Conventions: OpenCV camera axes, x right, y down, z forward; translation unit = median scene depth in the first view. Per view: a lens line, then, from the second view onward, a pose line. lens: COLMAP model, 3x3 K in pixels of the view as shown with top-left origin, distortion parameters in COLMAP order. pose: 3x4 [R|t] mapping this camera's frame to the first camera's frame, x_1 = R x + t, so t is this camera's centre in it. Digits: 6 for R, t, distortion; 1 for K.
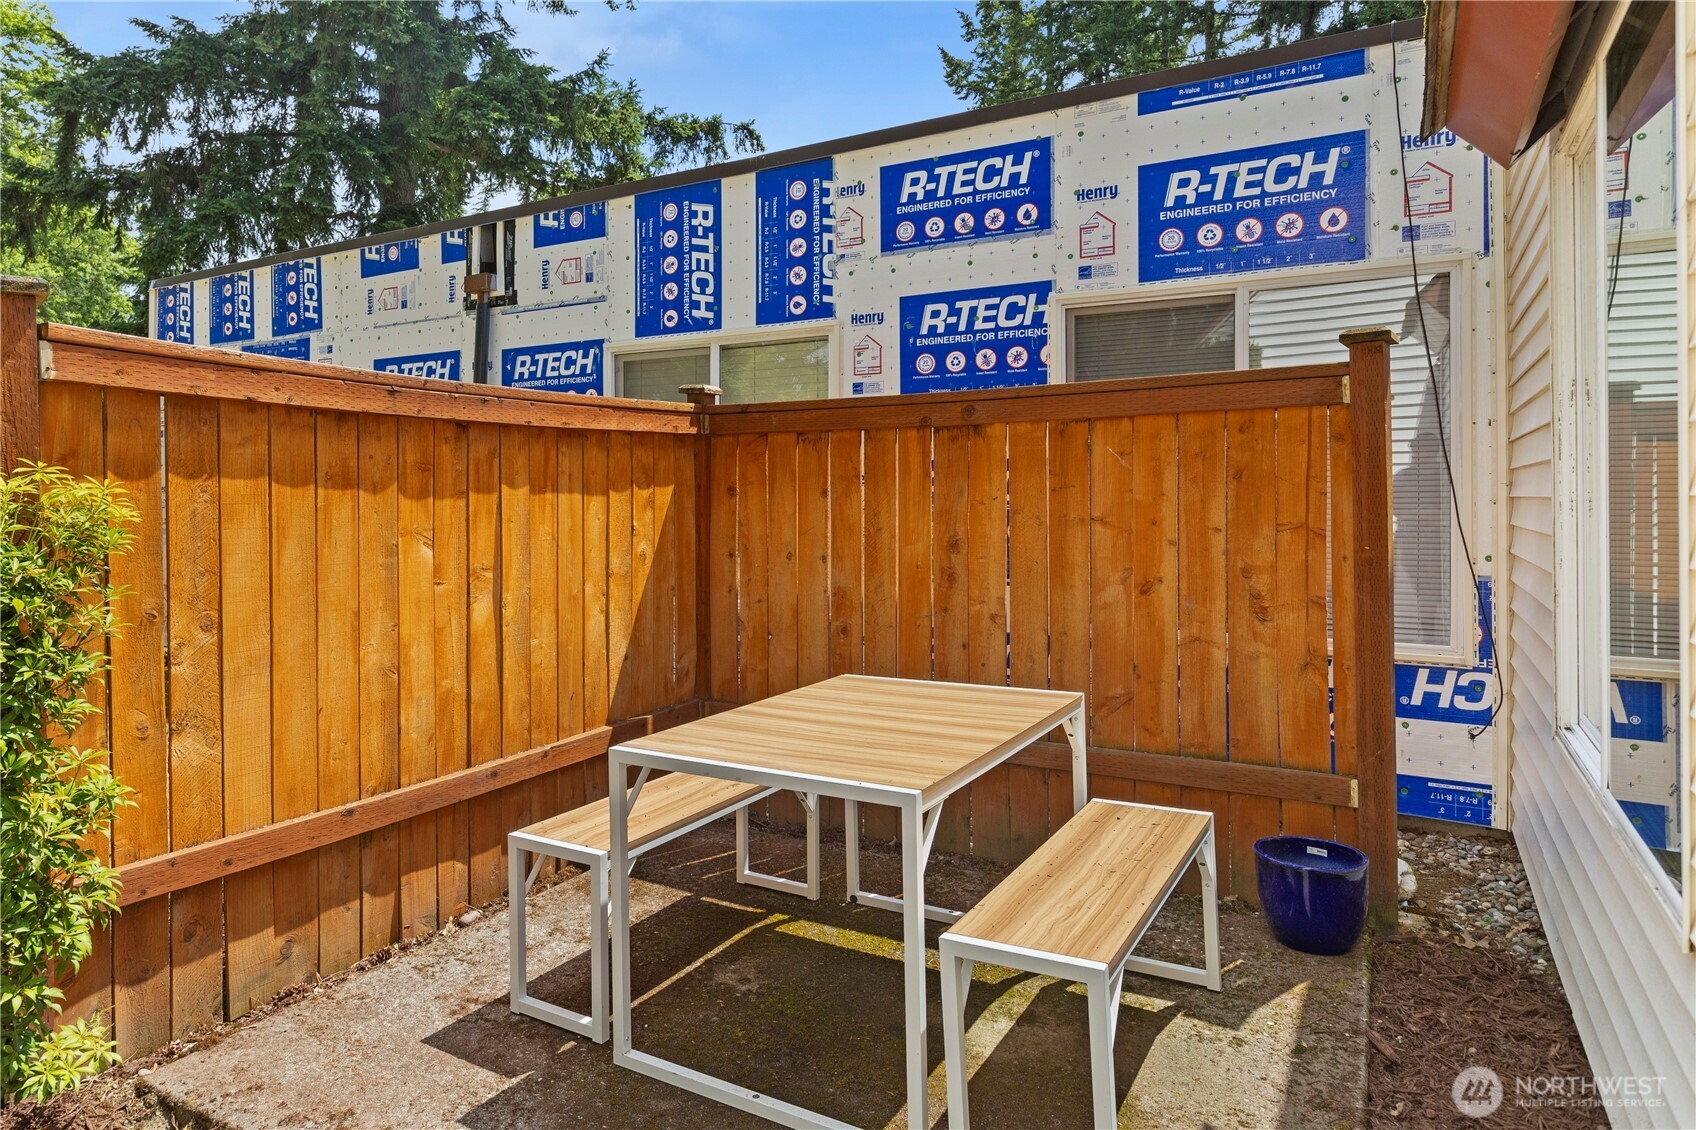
lens RADIAL K [[1059.2, 0, 745.7], [0, 1059.2, 495.6], [0, 0, 1]] dist [-0.004419, 0.035961]
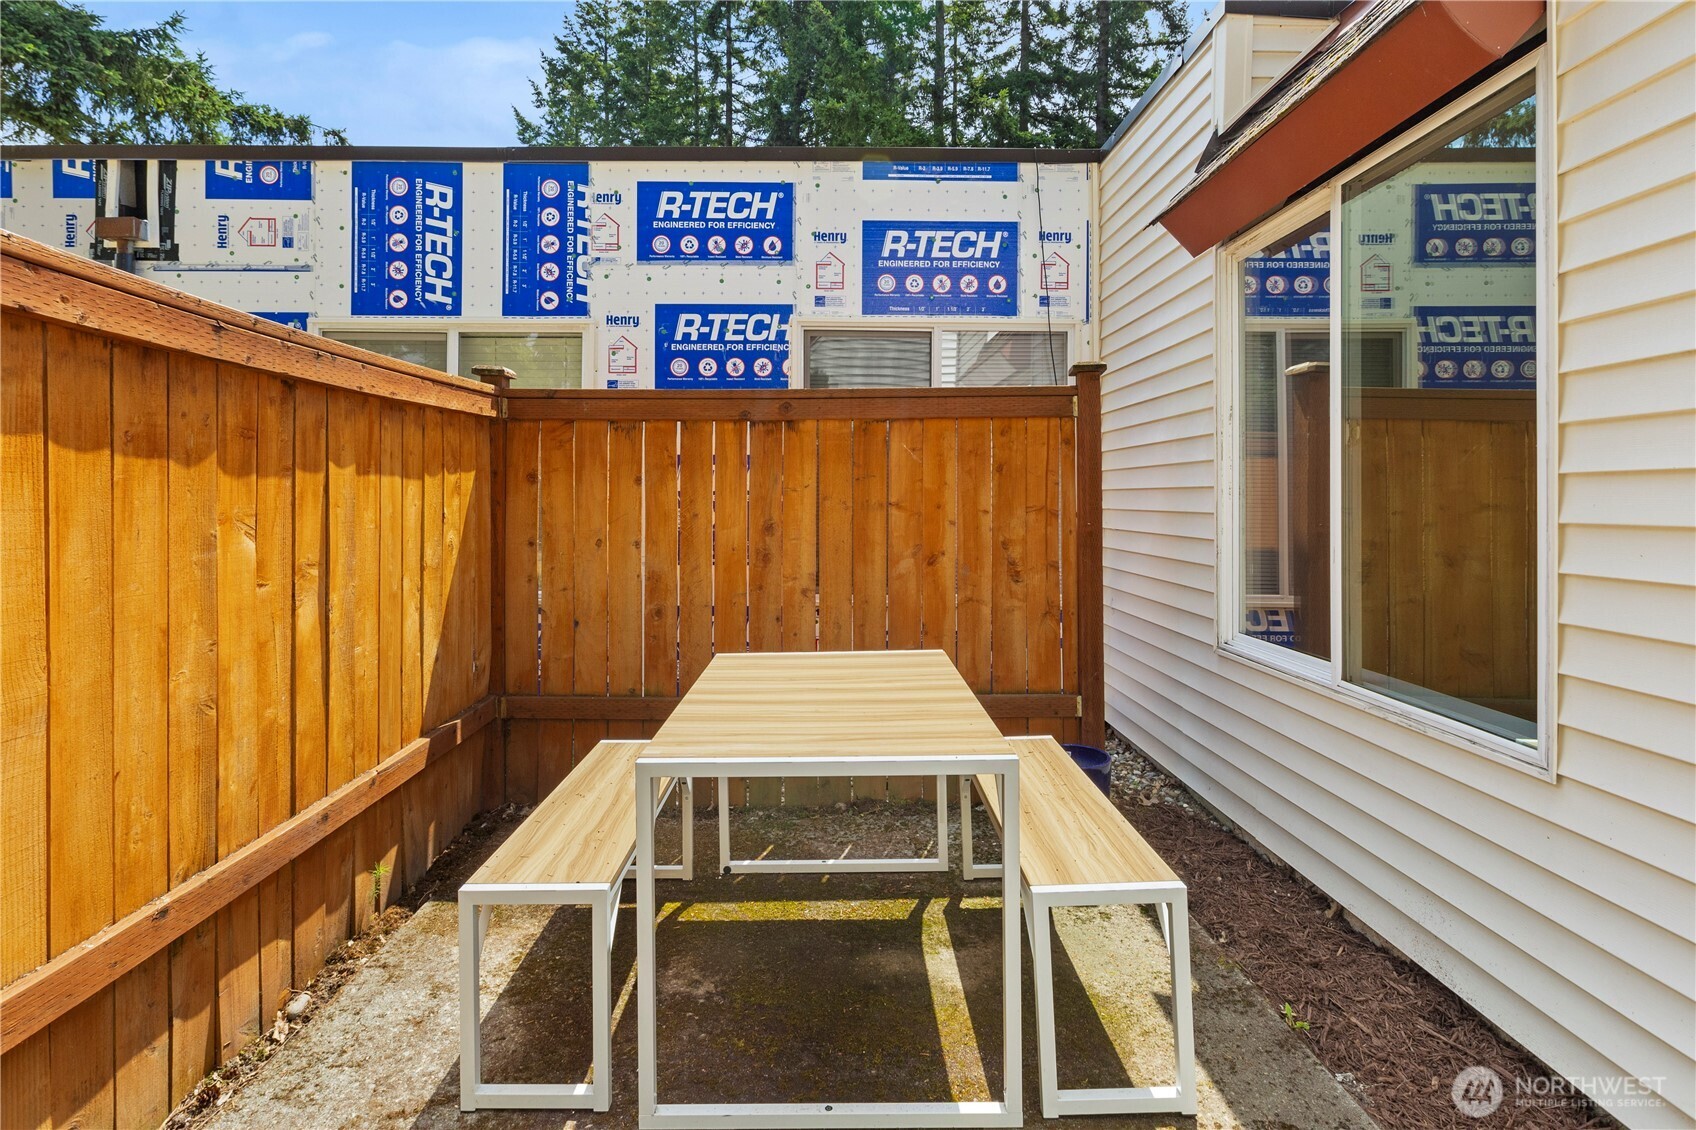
lens RADIAL K [[863.8, 0, 839.8], [0, 863.8, 495.6], [0, 0, 1]] dist [-0.003933, 0.008377]
pose [[0.843009, 0.004724, 0.537879, -0.207424], [-0.003718, 0.999989, -0.002956, 0.013558], [-0.537887, 0.000492, 0.843017, 0.182768]]
